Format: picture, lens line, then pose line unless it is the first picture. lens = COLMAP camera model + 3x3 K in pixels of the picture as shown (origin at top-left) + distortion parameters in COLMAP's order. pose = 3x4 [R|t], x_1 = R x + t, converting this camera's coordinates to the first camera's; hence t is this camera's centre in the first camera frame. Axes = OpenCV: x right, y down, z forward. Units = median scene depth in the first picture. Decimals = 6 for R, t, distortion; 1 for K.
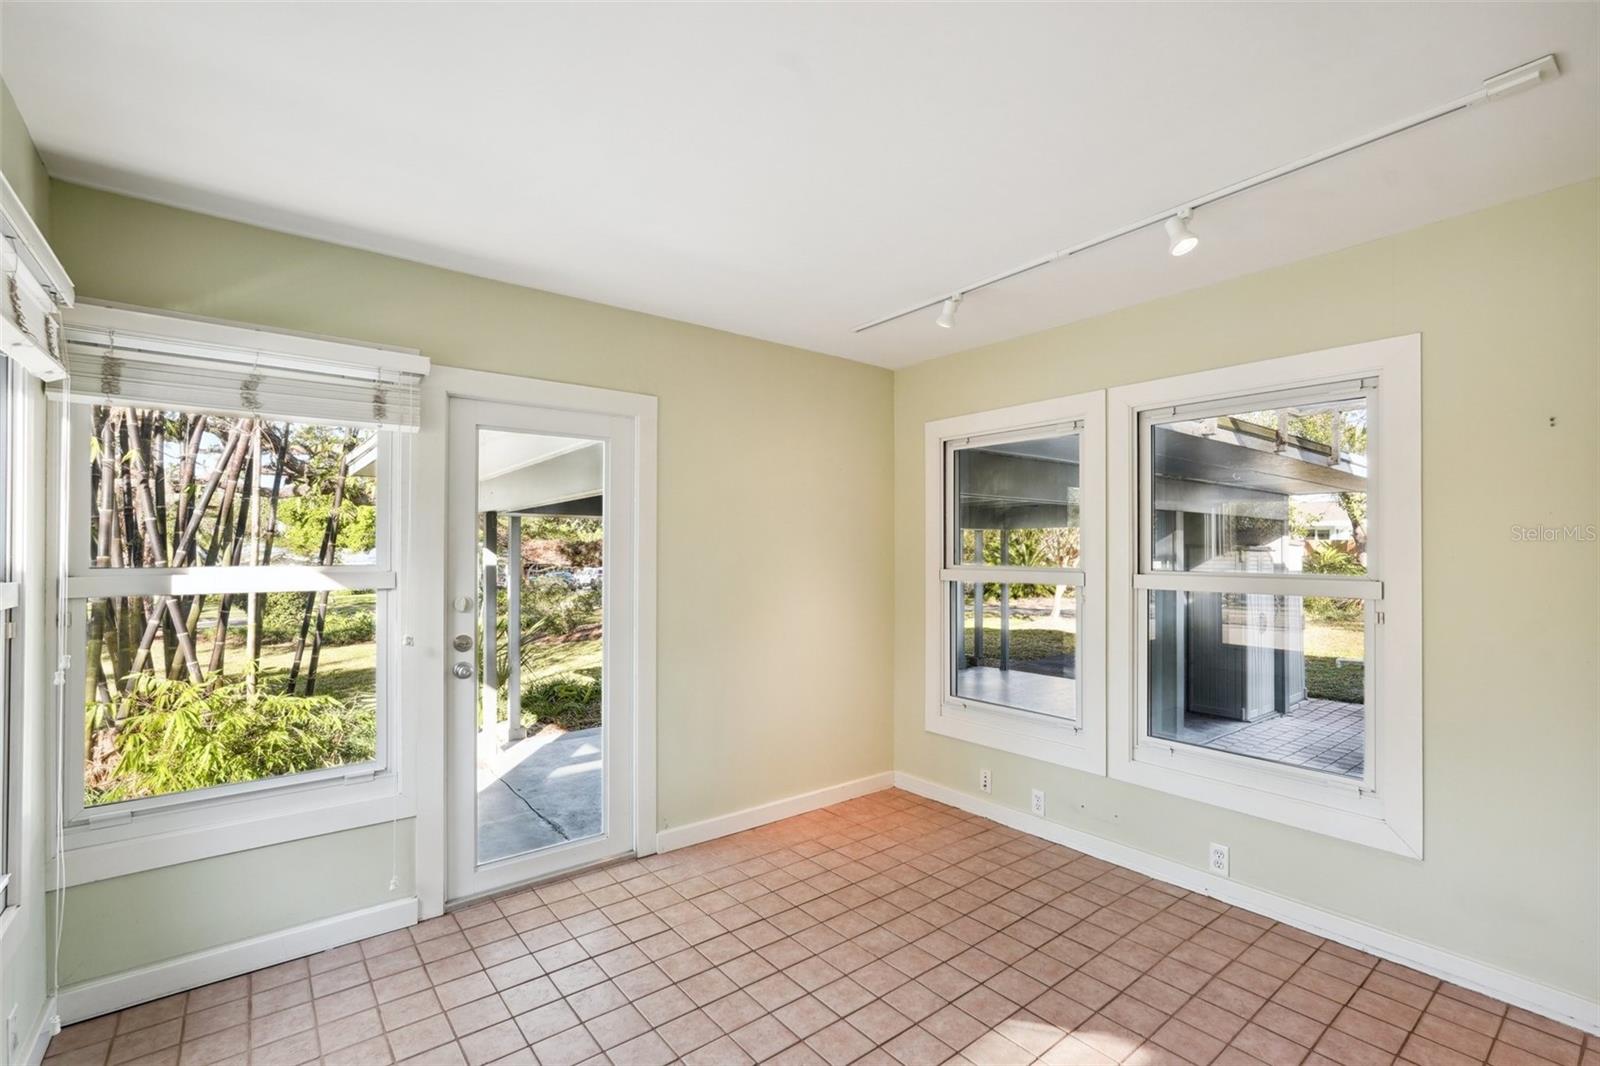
lens RADIAL K [[722.2, 0, 807.7], [0, 722.2, 537.9], [0, 0, 1]] dist [-0.005819, 0.004189]
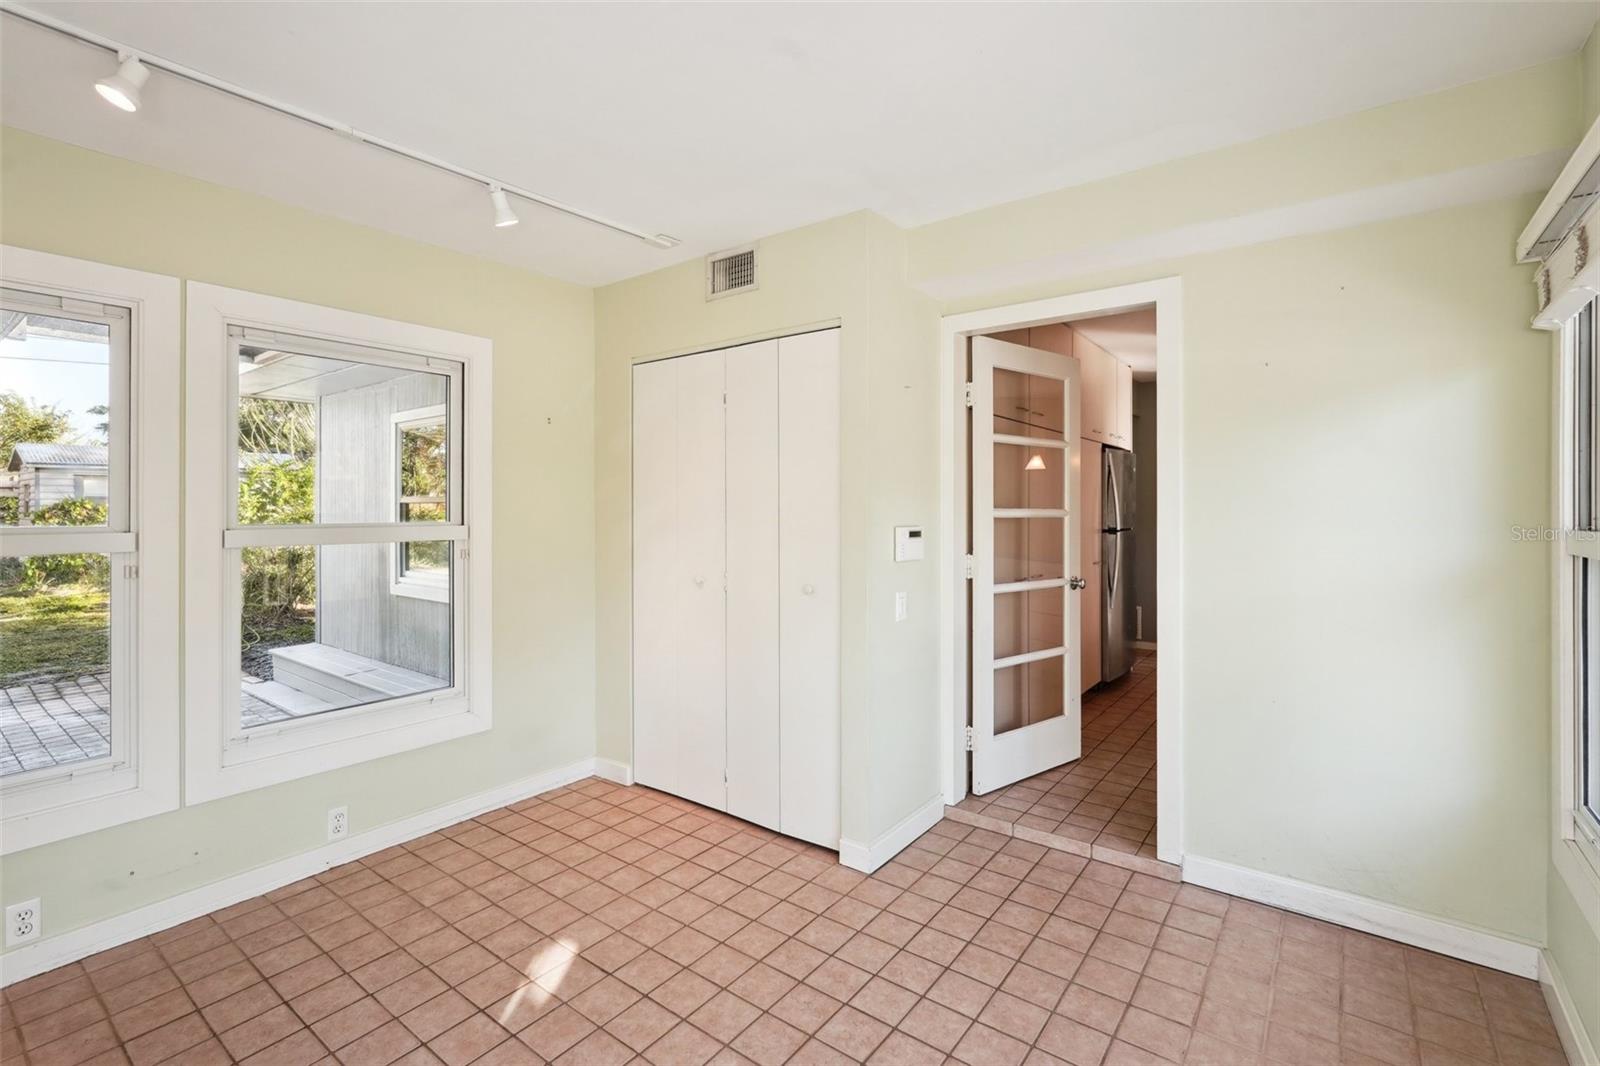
lens RADIAL K [[722.2, 0, 801.0], [0, 722.2, 508.1], [0, 0, 1]] dist [-0.005819, 0.004189]
pose [[-0.242832, -0.006391, 0.970047, -0.574565], [-0.016261, 0.999865, 0.002517, 0.016815], [-0.969932, -0.015163, -0.242903, 0.731194]]
